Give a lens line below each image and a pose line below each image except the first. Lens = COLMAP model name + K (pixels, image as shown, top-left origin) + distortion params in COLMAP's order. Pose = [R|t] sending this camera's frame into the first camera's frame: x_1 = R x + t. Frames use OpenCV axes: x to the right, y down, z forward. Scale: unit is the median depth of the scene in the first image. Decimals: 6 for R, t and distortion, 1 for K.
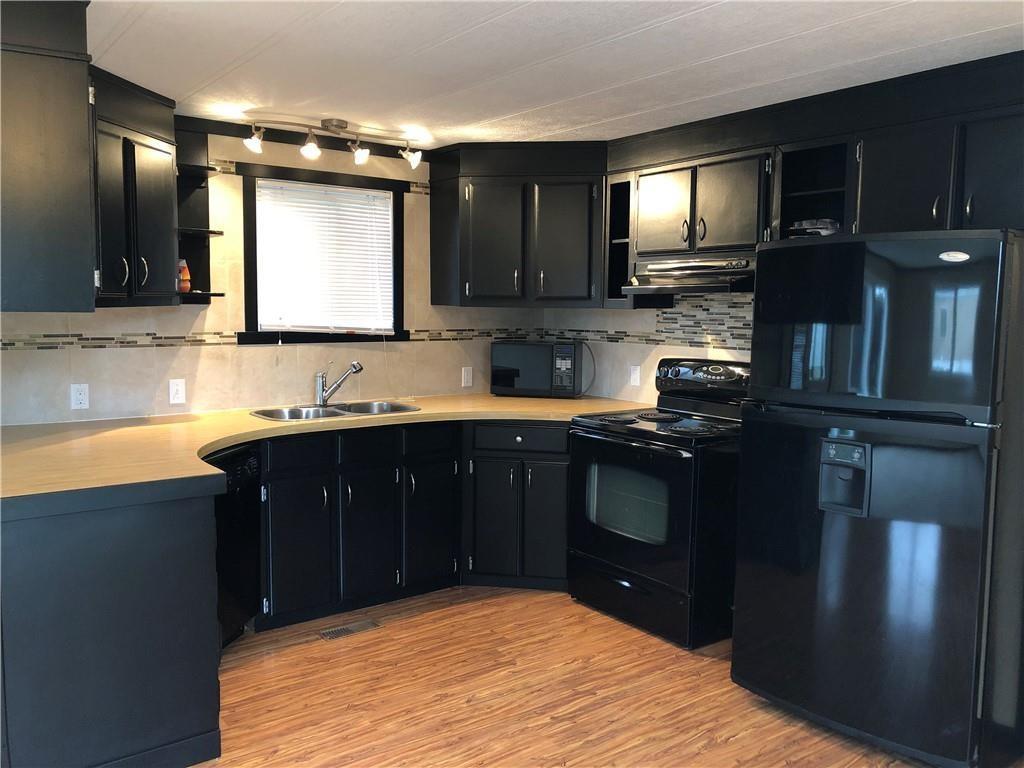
lens RADIAL K [[835.3, 0, 519.5], [0, 835.3, 385.3], [0, 0, 1]] dist [0.029575, -0.028901]
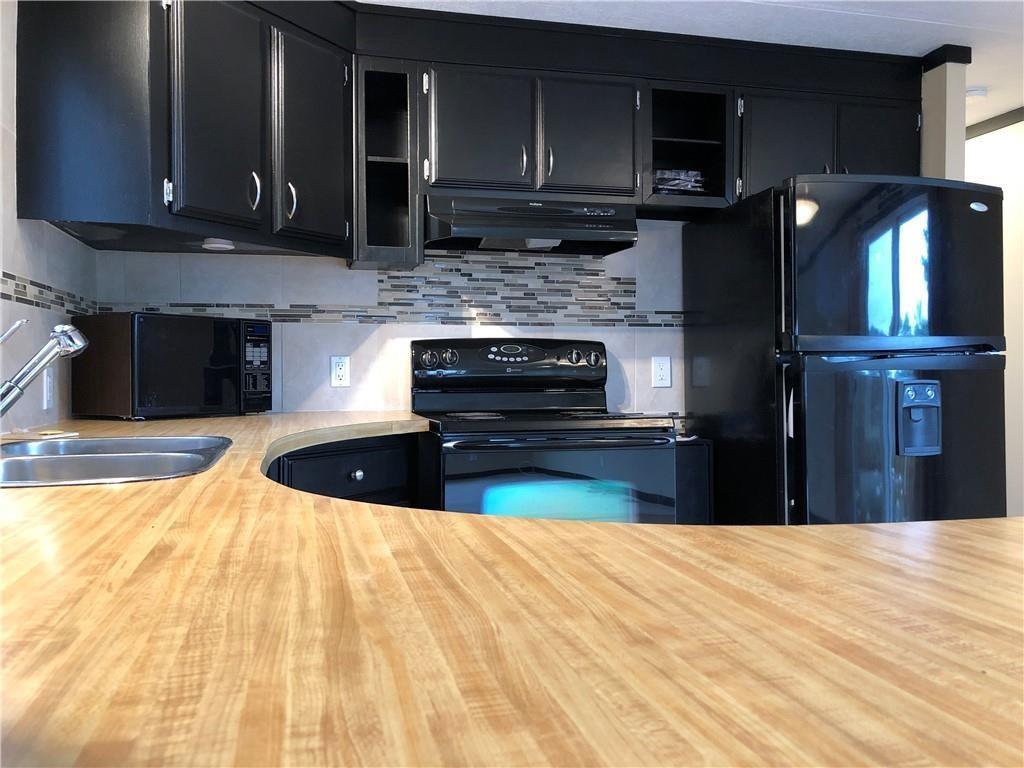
lens RADIAL K [[835.3, 0, 512.1], [0, 835.3, 382.7], [0, 0, 1]] dist [0.029575, -0.028901]
pose [[0.397658, -0.022625, 0.917255, -0.470025], [0.096984, 0.995132, -0.017500, 0.025259], [-0.912394, 0.095918, 0.397916, 0.685975]]
